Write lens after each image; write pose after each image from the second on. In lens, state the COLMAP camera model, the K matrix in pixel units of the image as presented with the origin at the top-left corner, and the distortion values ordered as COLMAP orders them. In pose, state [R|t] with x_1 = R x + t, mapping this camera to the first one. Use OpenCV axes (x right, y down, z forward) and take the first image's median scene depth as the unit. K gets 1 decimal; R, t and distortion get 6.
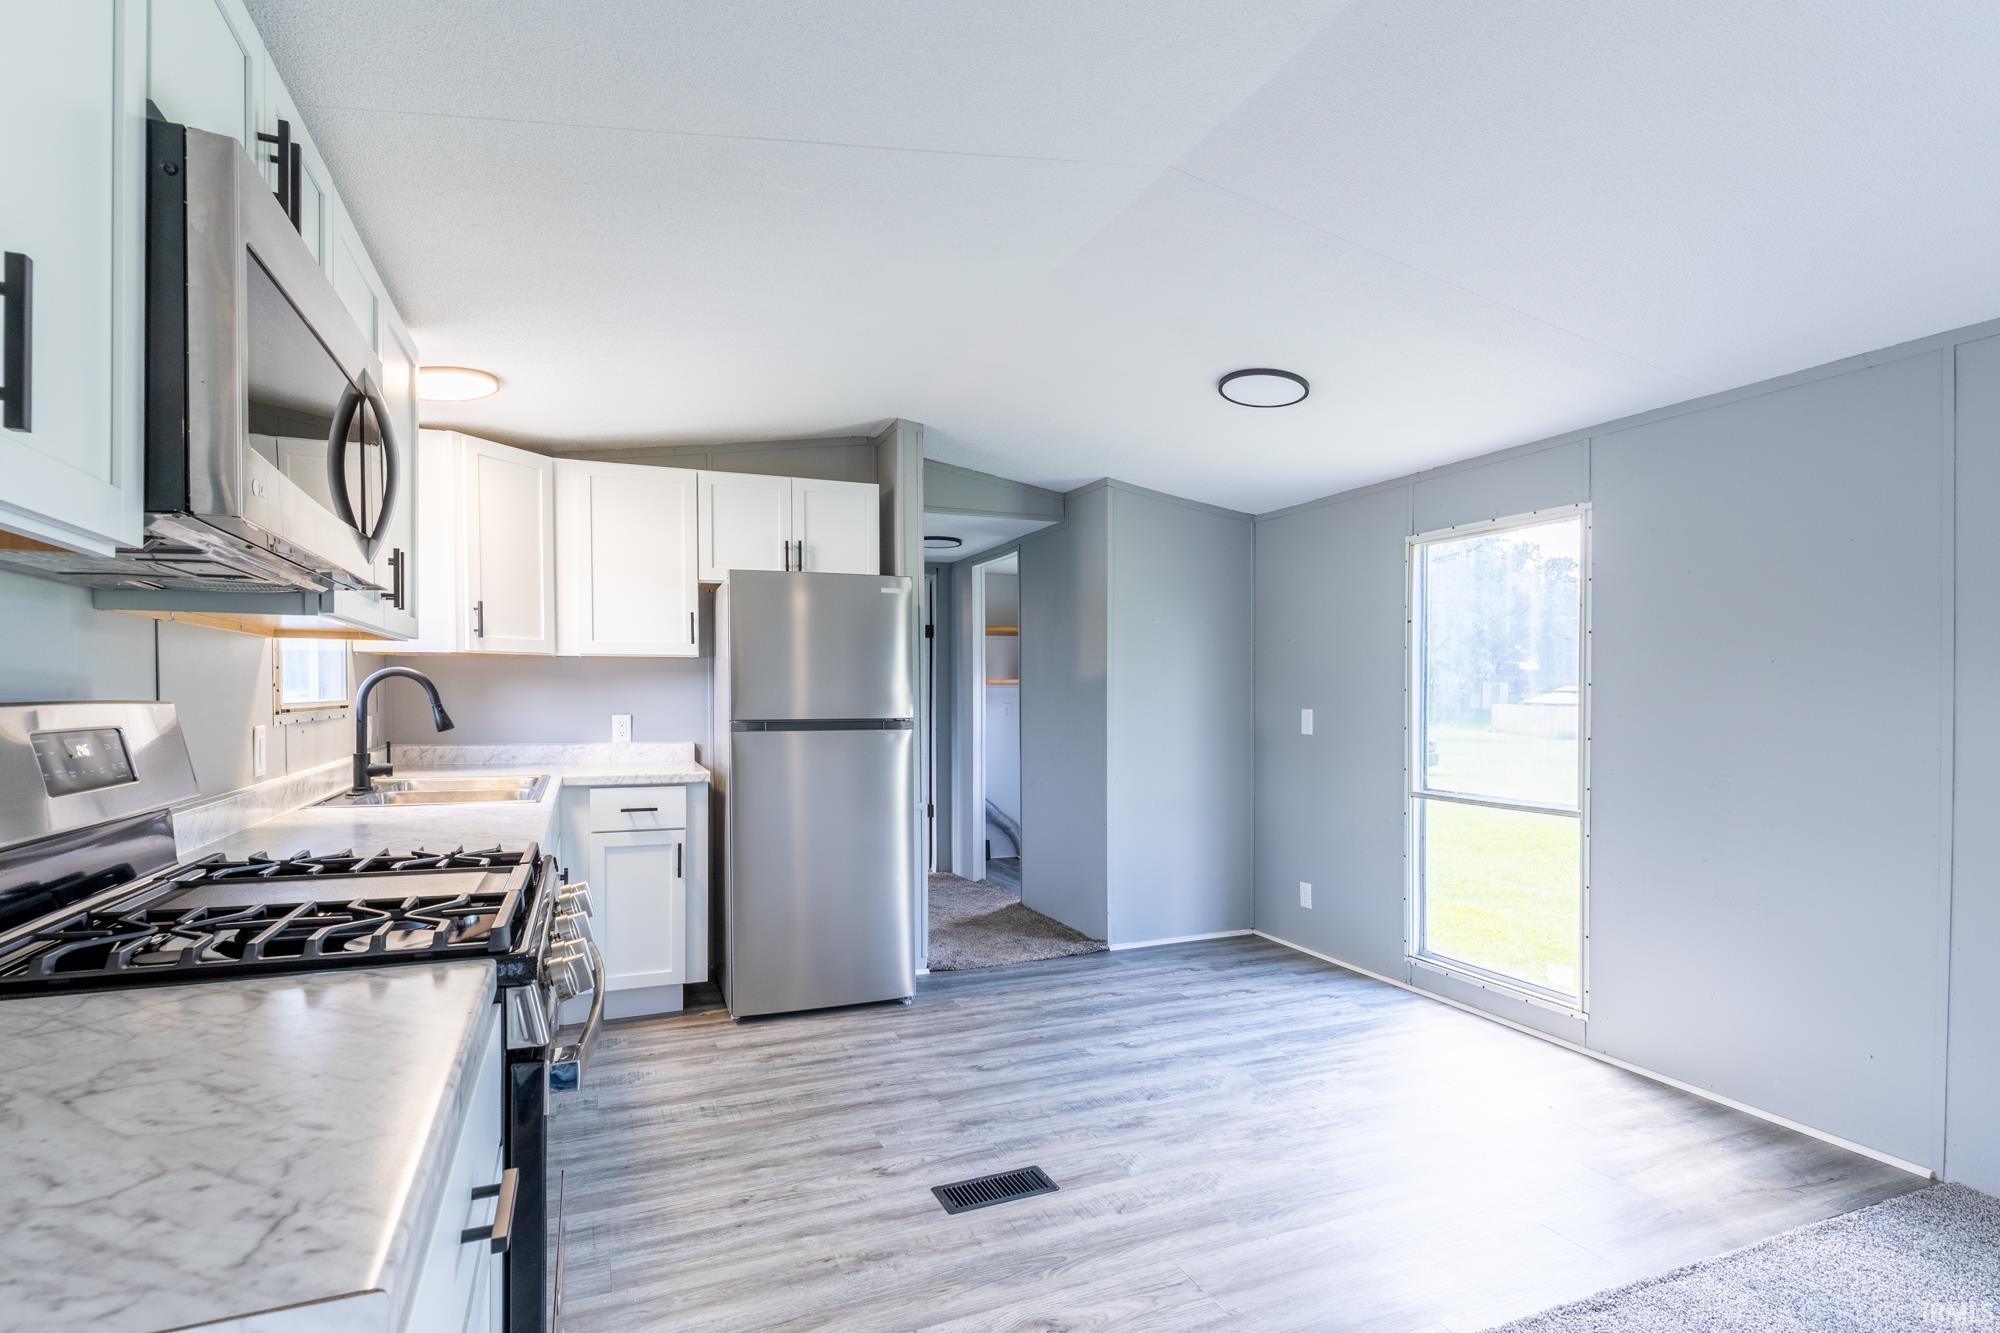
lens RADIAL K [[977.9, 0, 995.0], [0, 977.9, 709.9], [0, 0, 1]] dist [-0.001833, -0.000135]
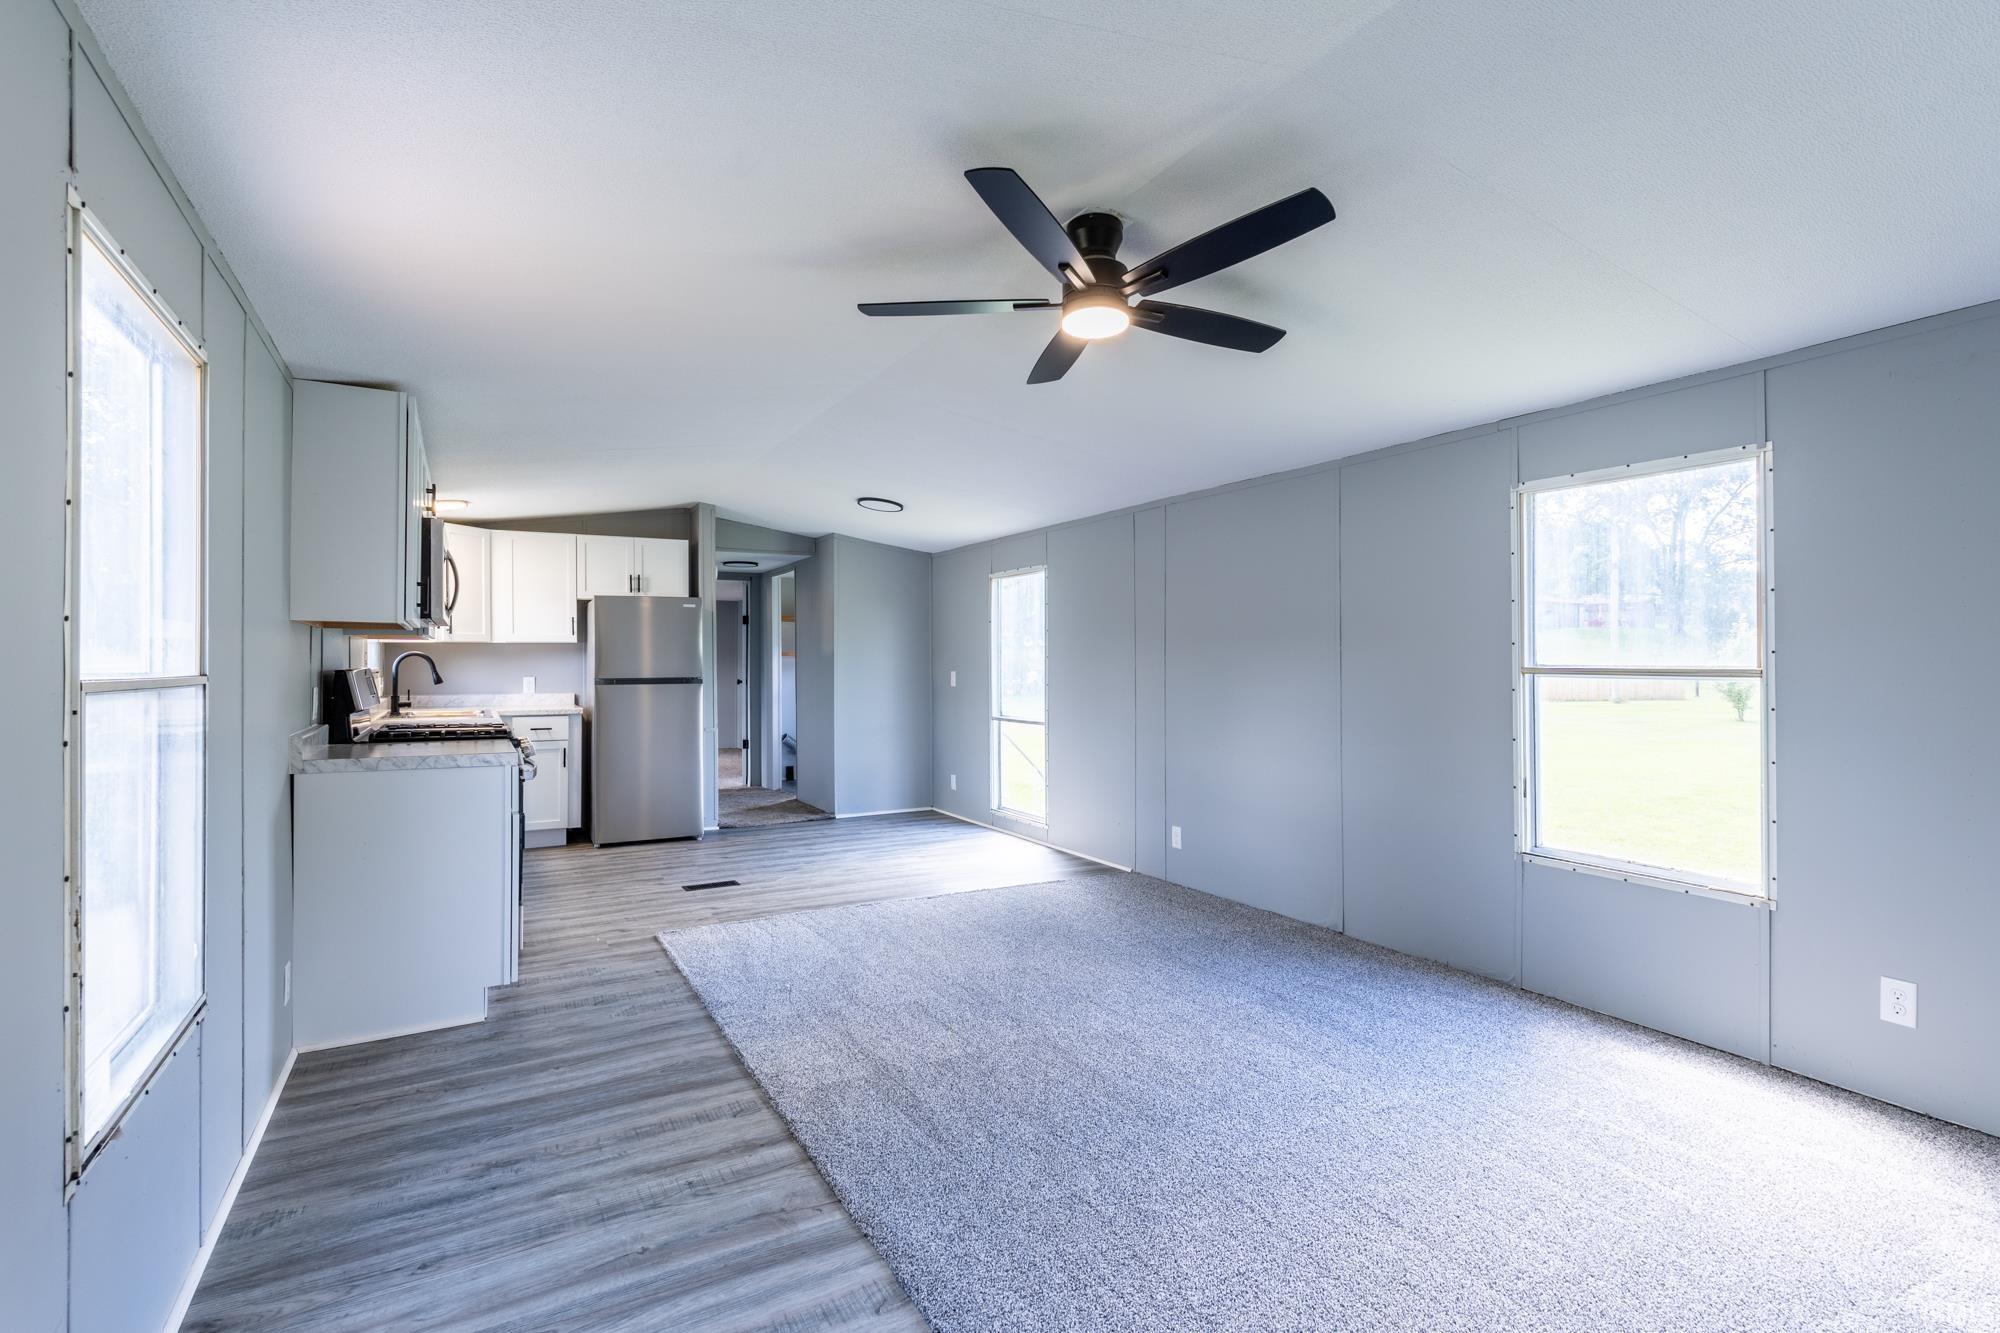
lens RADIAL K [[954.3, 0, 1000.3], [0, 954.3, 658.1], [0, 0, 1]] dist [-0.001424, 0.001082]
pose [[0.993223, -0.003404, 0.116172, 0.253781], [0.005638, 0.999805, -0.018903, 0.009531], [-0.116085, 0.019430, 0.993049, -0.789411]]
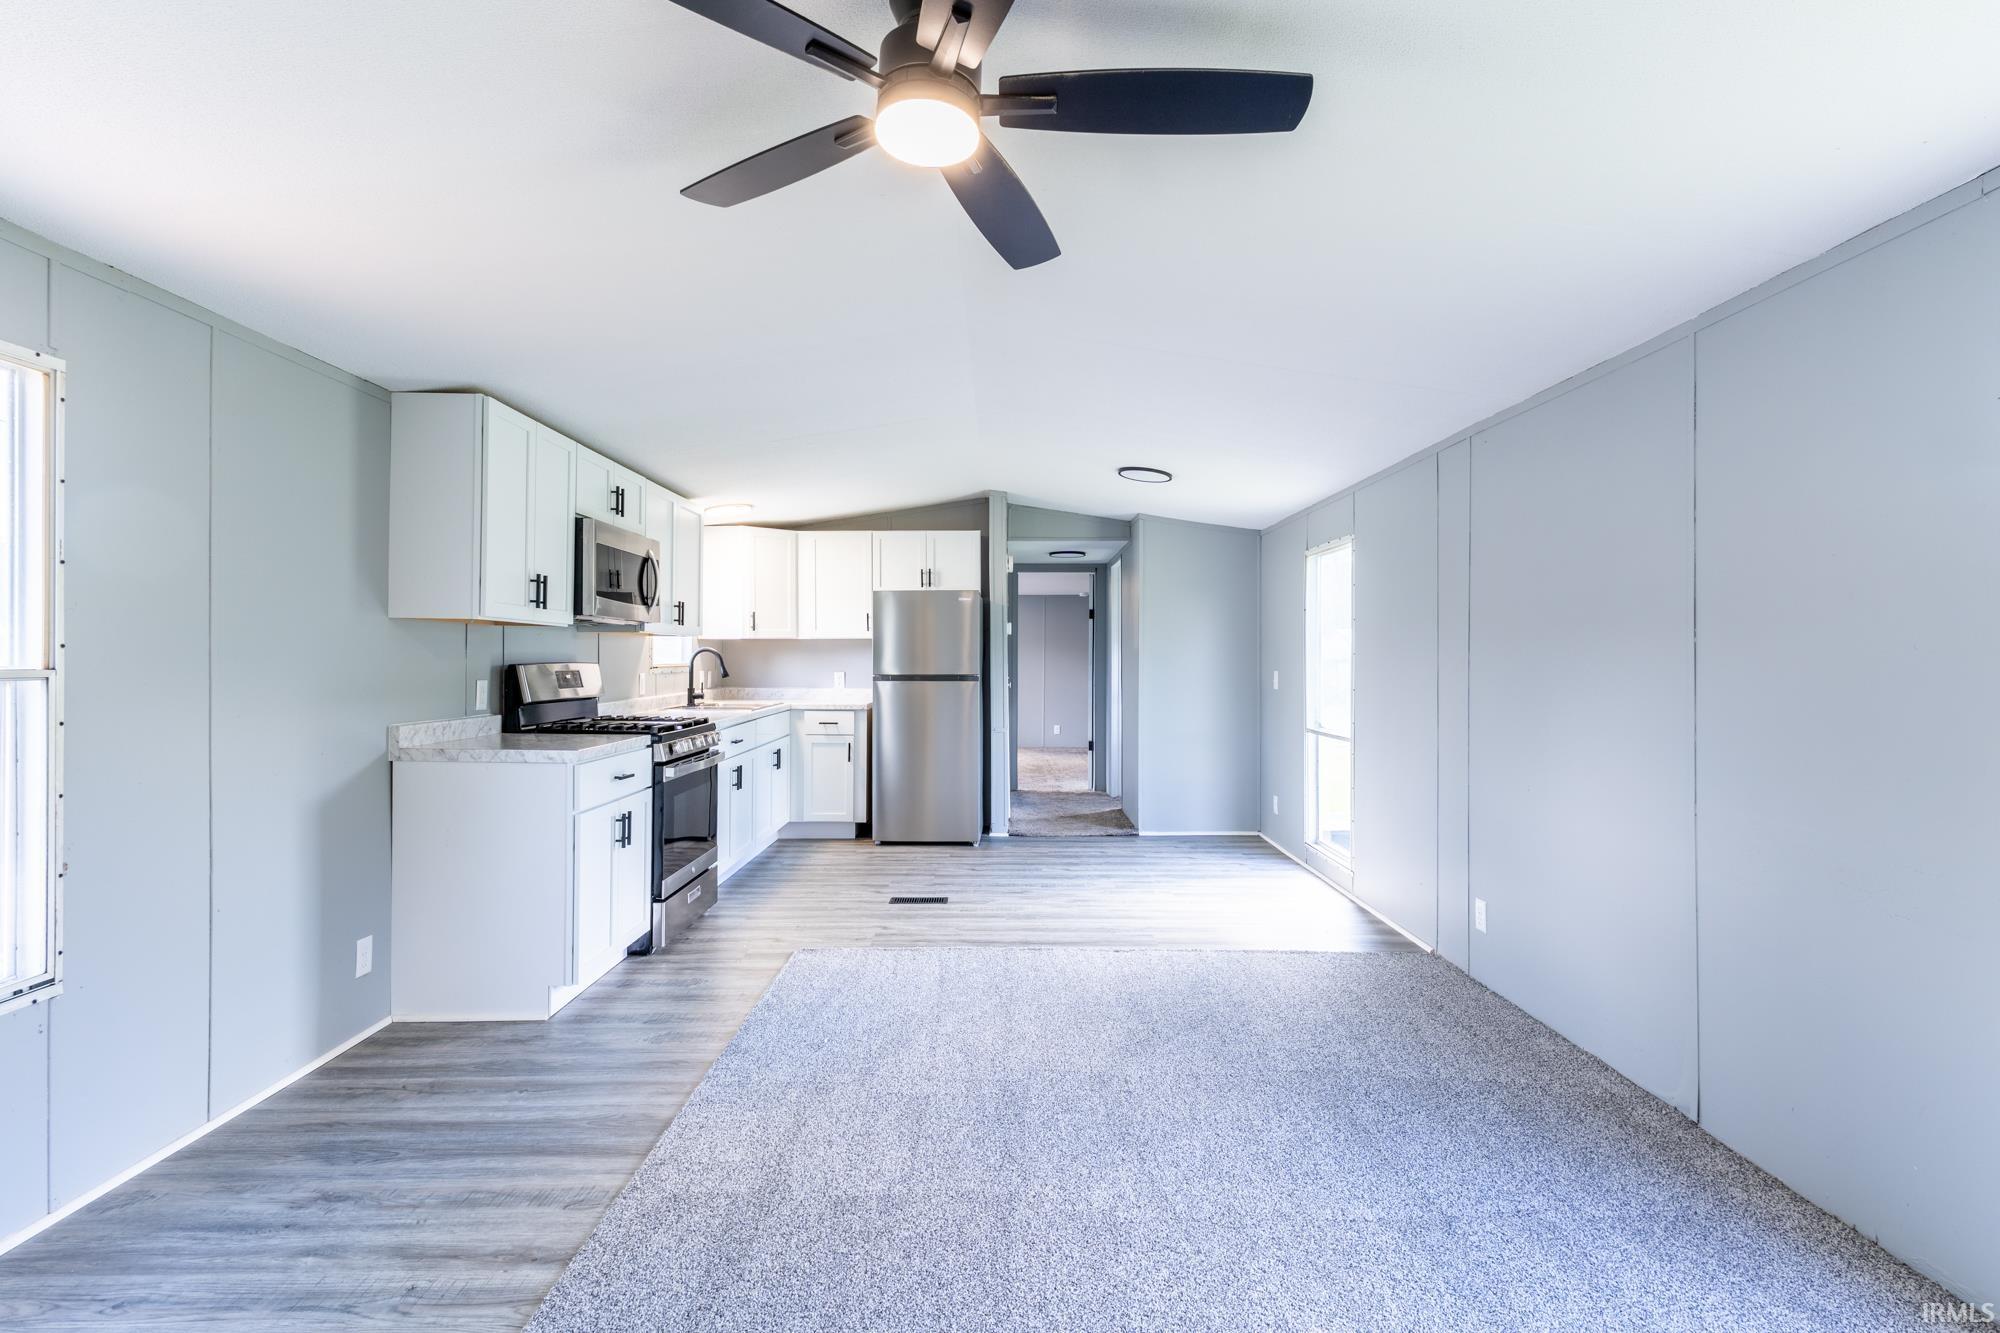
lens RADIAL K [[970.8, 0, 1001.8], [0, 970.8, 657.0], [0, 0, 1]] dist [-0.000627, 0.000346]
pose [[0.923917, -0.000030, -0.382593, 0.594972], [-0.006748, 0.999843, -0.016372, 0.005526], [0.382533, 0.017708, 0.923772, -0.525953]]
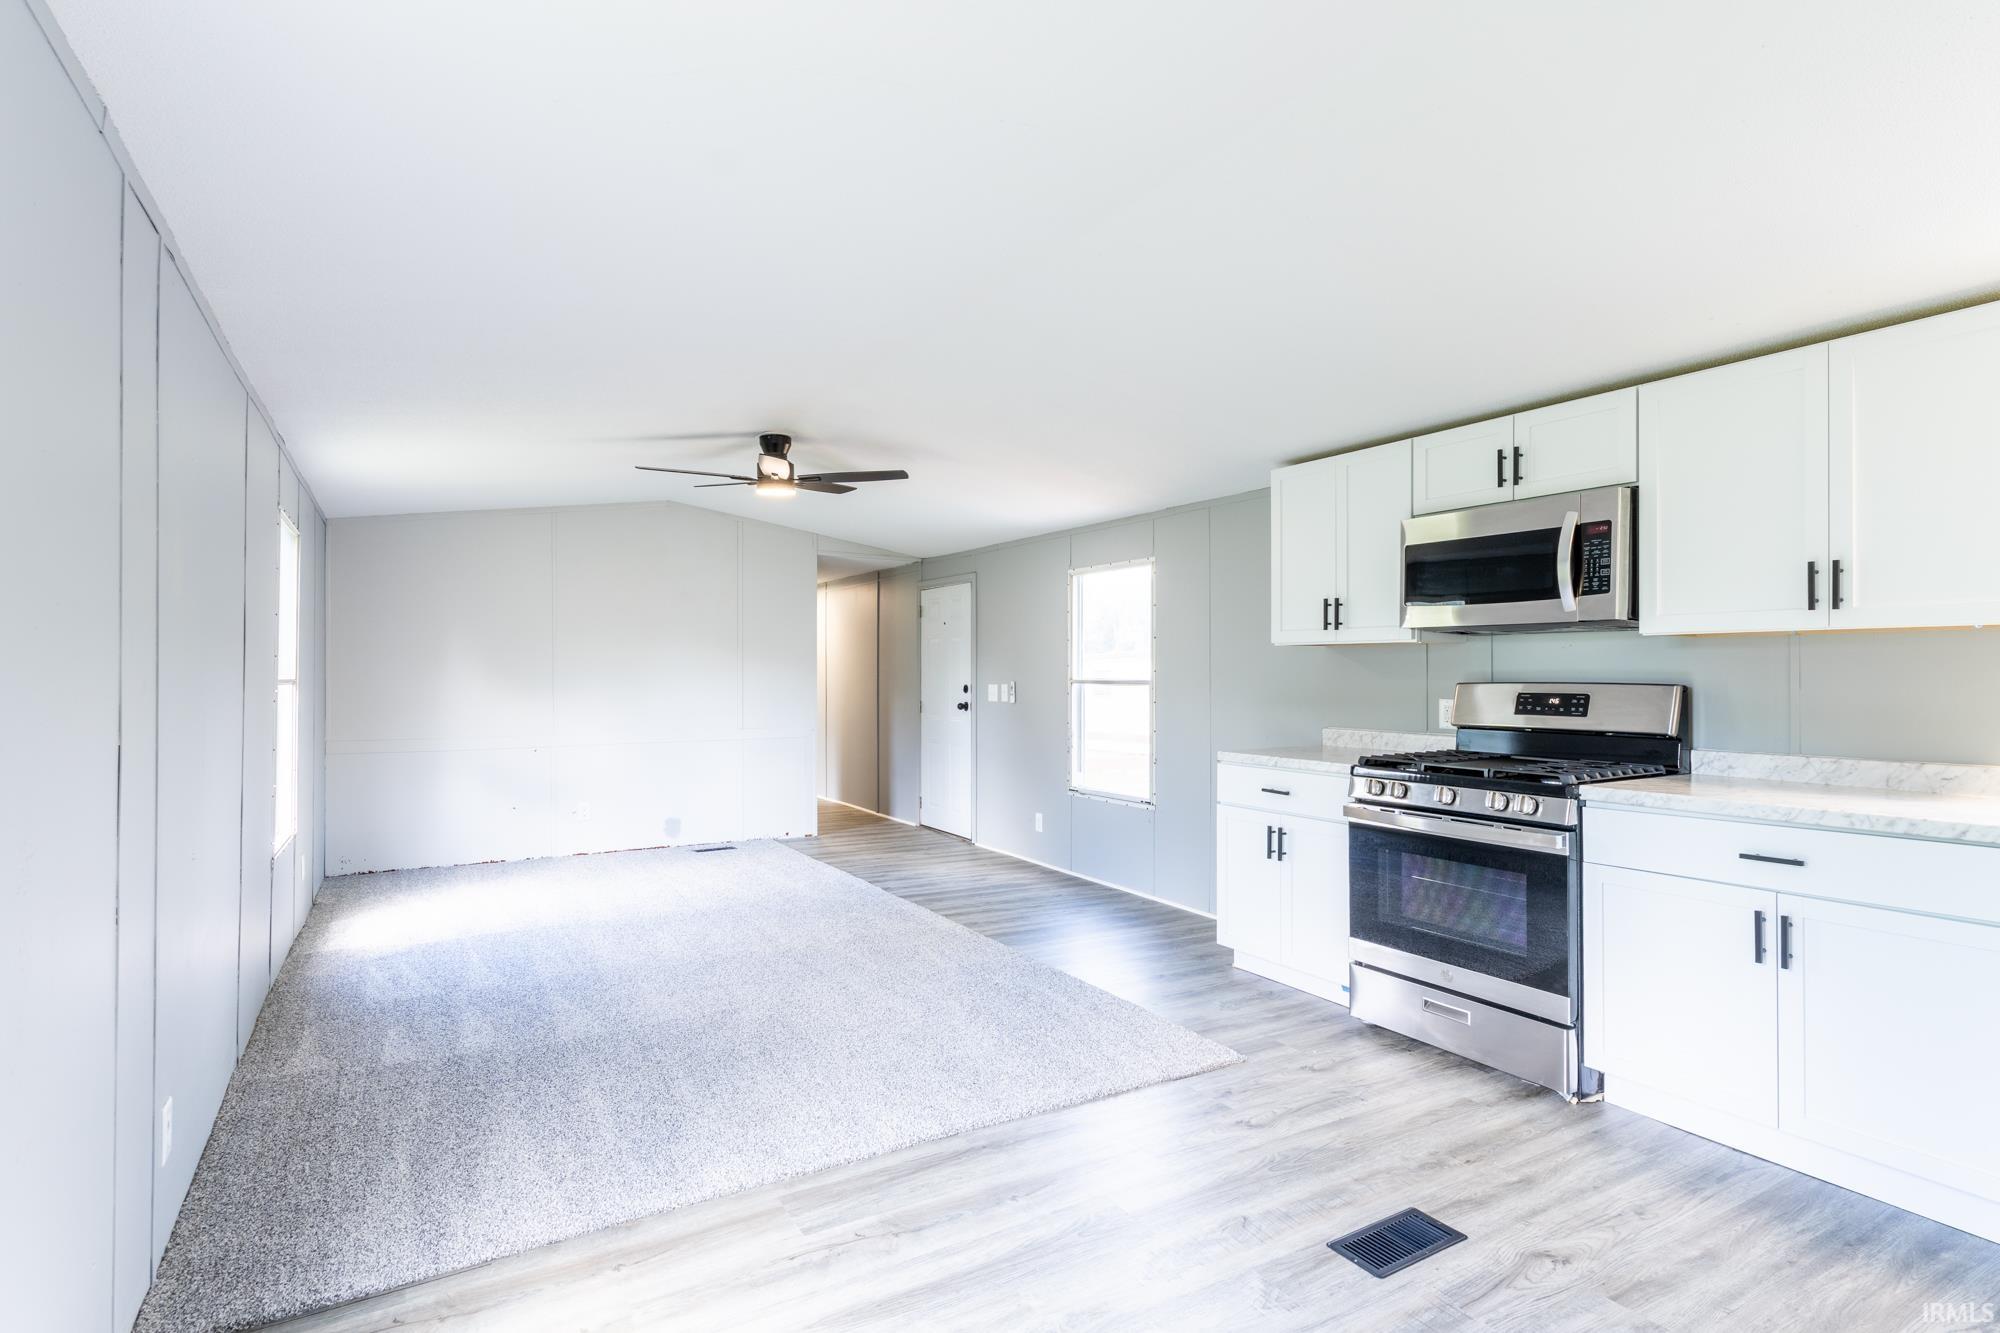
lens RADIAL K [[981.9, 0, 1028.9], [0, 981.9, 670.5], [0, 0, 1]] dist [-0.000693, 0.000579]
pose [[-0.984707, -0.009345, -0.173968, 0.306379], [-0.010741, 0.999917, 0.007083, -0.015418], [0.173887, 0.008843, -0.984726, 1.134807]]
